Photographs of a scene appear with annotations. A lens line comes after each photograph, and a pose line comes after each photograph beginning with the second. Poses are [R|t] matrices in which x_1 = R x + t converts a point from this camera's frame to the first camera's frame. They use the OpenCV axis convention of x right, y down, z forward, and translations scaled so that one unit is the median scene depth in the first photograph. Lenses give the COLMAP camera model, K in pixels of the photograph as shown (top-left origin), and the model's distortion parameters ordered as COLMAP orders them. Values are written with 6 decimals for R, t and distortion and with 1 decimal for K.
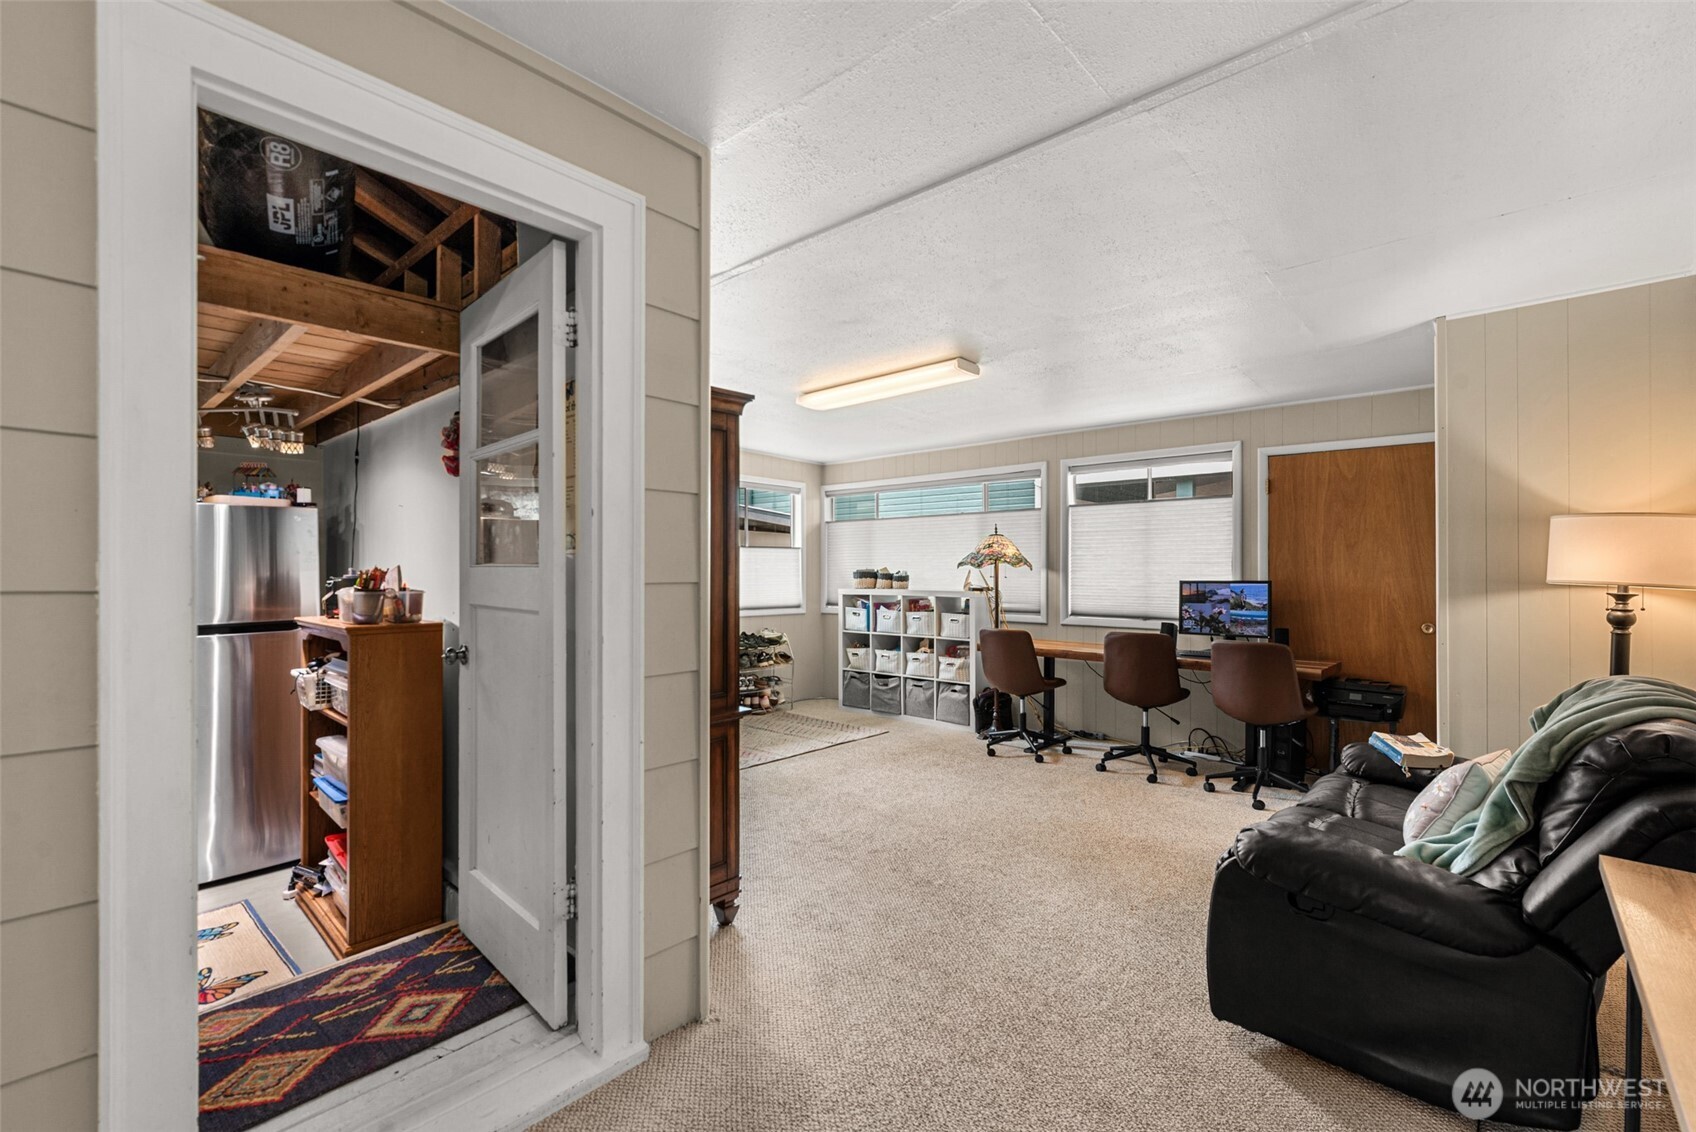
lens RADIAL K [[733.1, 0, 859.2], [0, 733.1, 570.1], [0, 0, 1]] dist [0.002303, -0.000398]
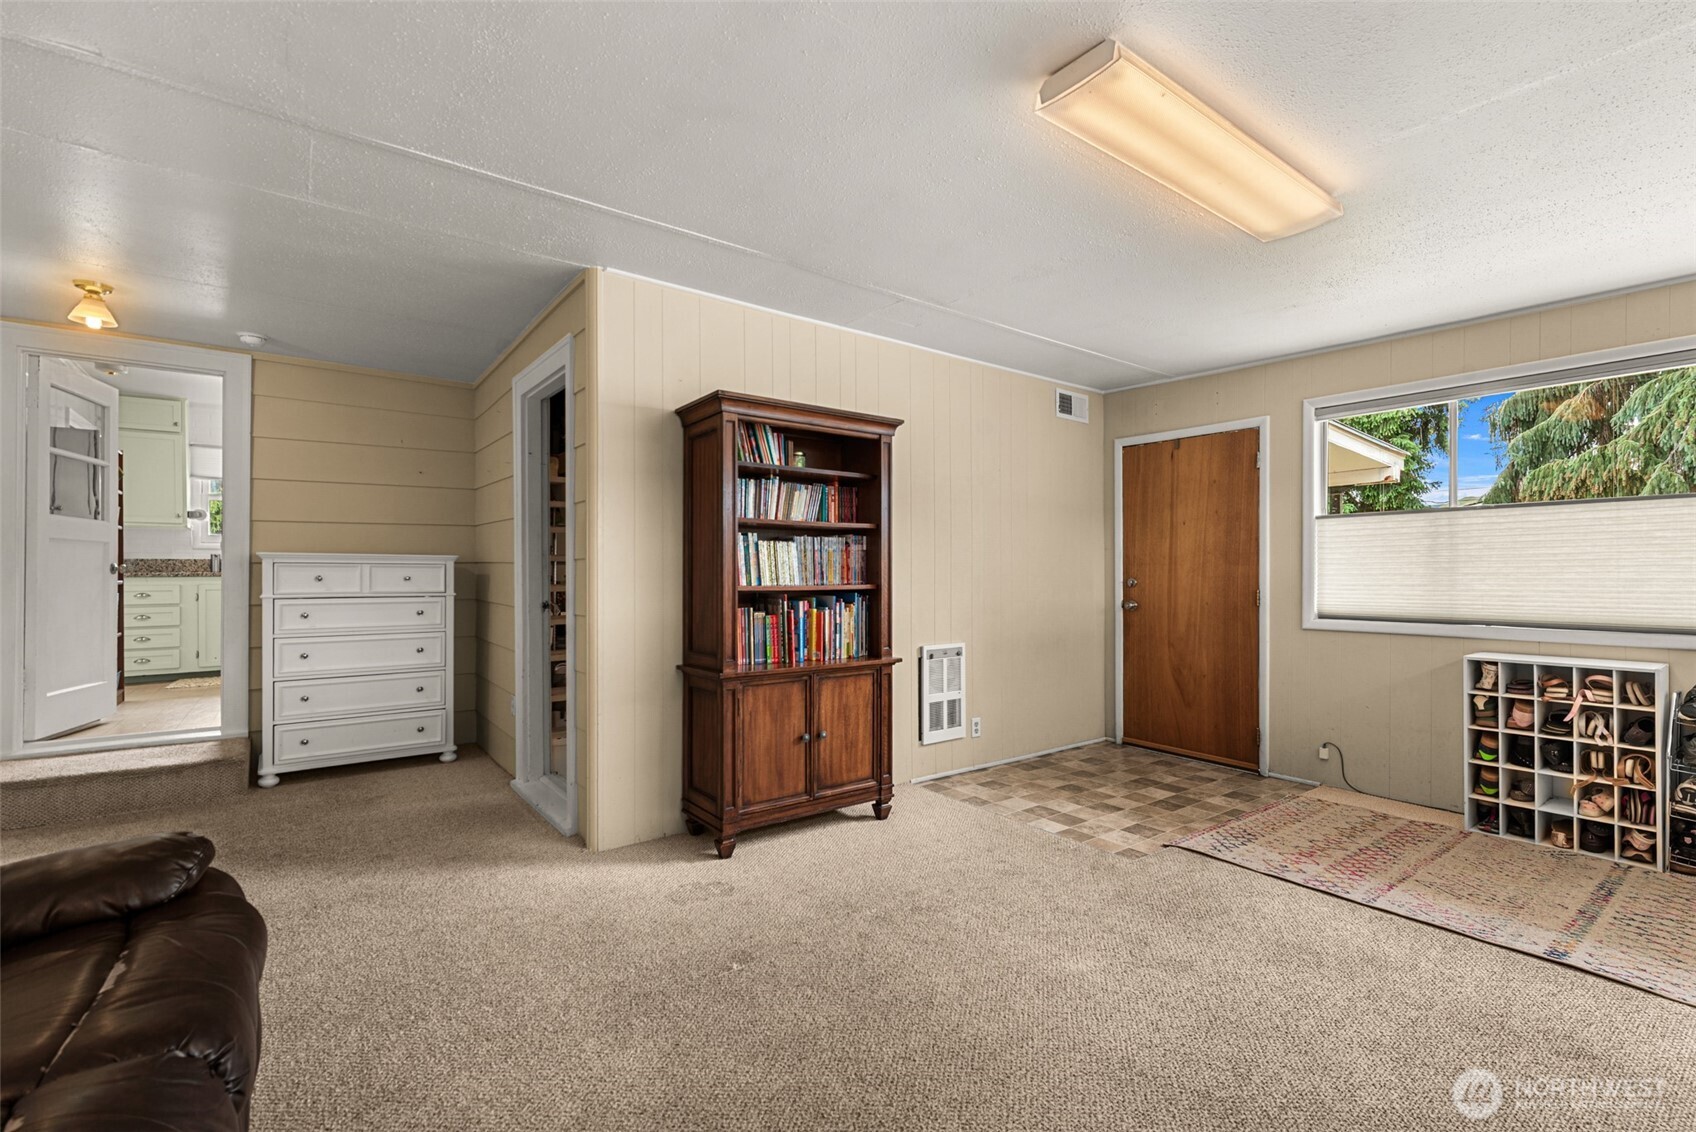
lens RADIAL K [[733.1, 0, 863.9], [0, 733.1, 571.4], [0, 0, 1]] dist [0.002303, -0.000398]
pose [[-0.173691, -0.006255, -0.984780, 0.396329], [0.004630, 0.999964, -0.007168, 0.018803], [0.984789, -0.005805, -0.173656, 0.616198]]
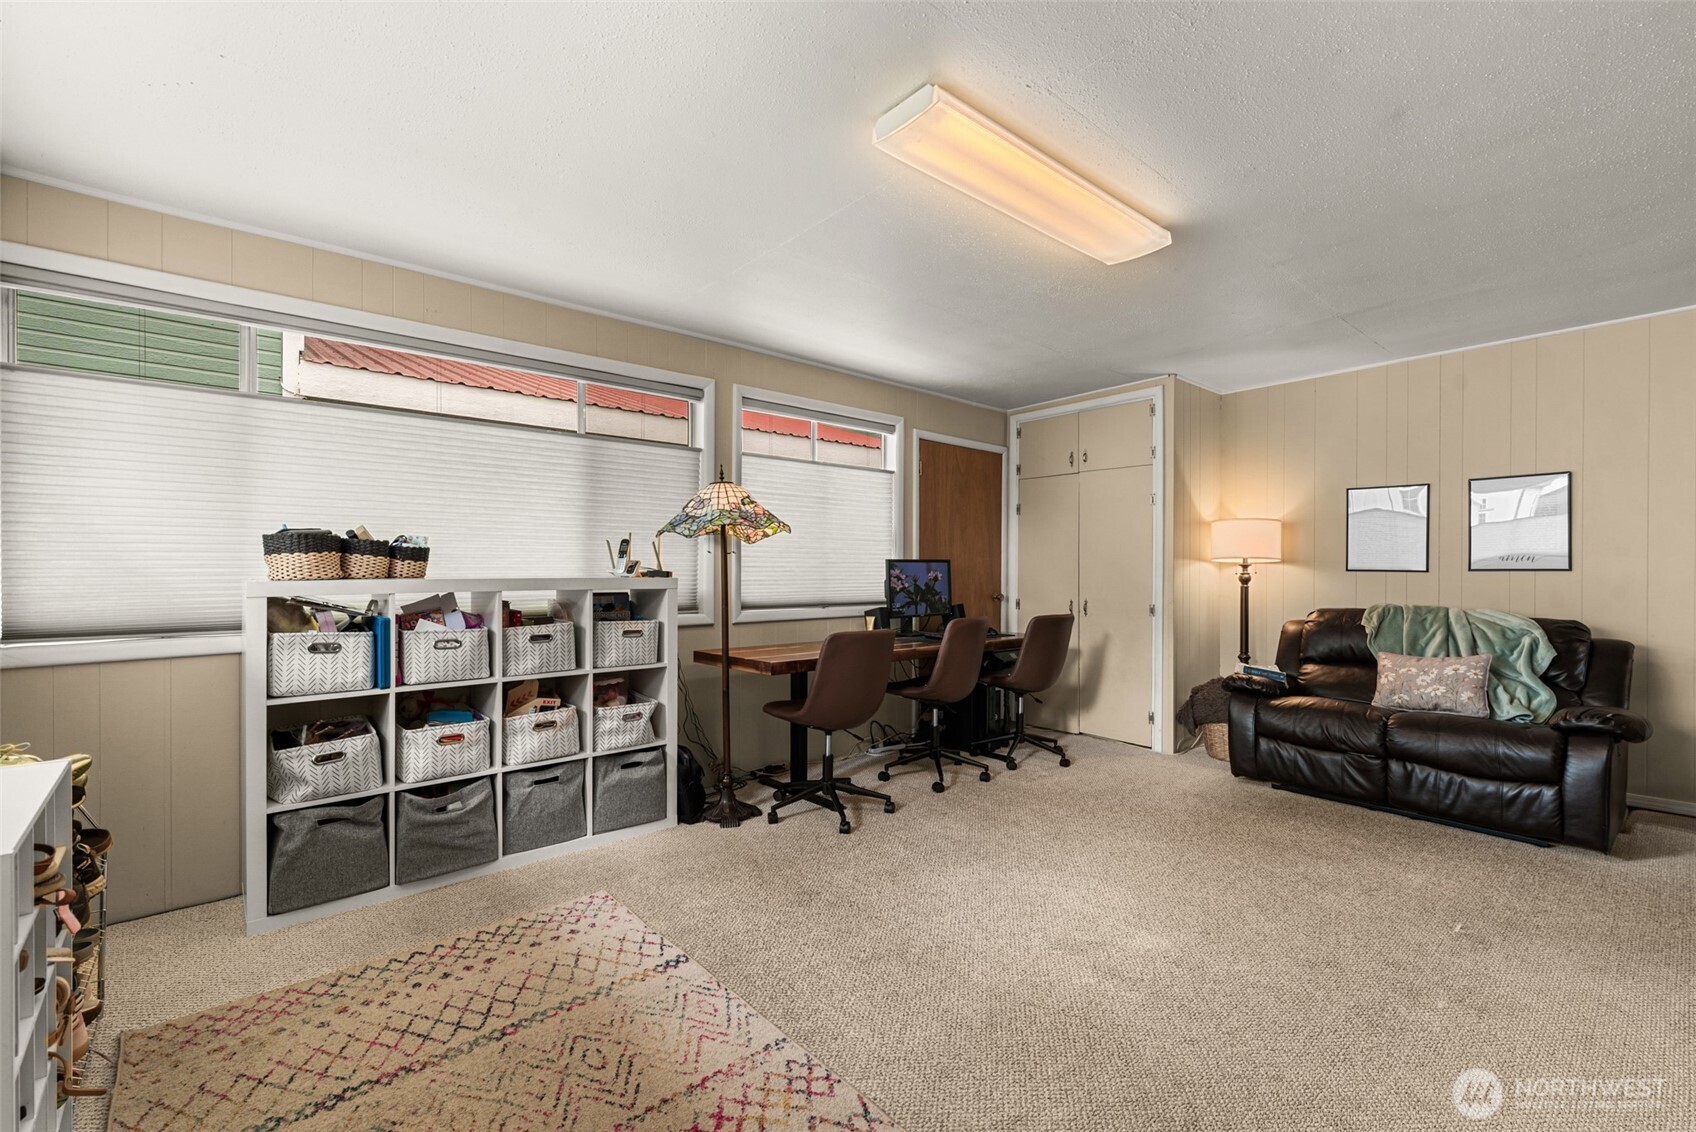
lens RADIAL K [[733.1, 0, 850.5], [0, 733.1, 569.7], [0, 0, 1]] dist [0.002303, -0.000398]
pose [[0.115989, -0.004283, 0.993241, -0.375966], [-0.006280, 0.999968, 0.005045, 0.018591], [-0.993231, -0.006823, 0.115958, 0.771906]]
